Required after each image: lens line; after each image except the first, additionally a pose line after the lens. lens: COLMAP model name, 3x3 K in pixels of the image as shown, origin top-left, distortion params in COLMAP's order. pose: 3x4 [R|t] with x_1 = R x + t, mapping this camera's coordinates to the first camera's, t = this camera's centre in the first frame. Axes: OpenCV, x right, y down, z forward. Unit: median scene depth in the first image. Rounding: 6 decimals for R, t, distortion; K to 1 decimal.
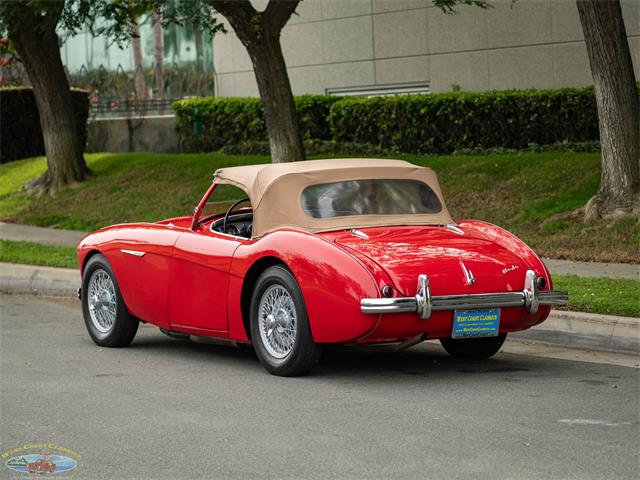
lens RADIAL K [[2473.7, 0, 320.0], [0, 2473.7, 240.0], [0, 0, 1]] dist [0.098292, 0.843503]
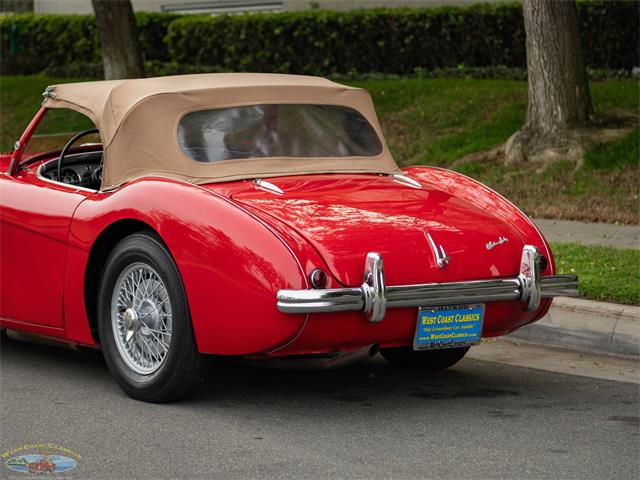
lens RADIAL K [[2473.7, 0, 320.0], [0, 2473.7, 240.0], [0, 0, 1]] dist [0.098292, 0.843503]
pose [[0.997185, 0.010003, 0.074313, -0.017226], [-0.012013, 0.999573, 0.026649, -0.005386], [-0.074015, -0.027467, 0.996879, 0.312438]]
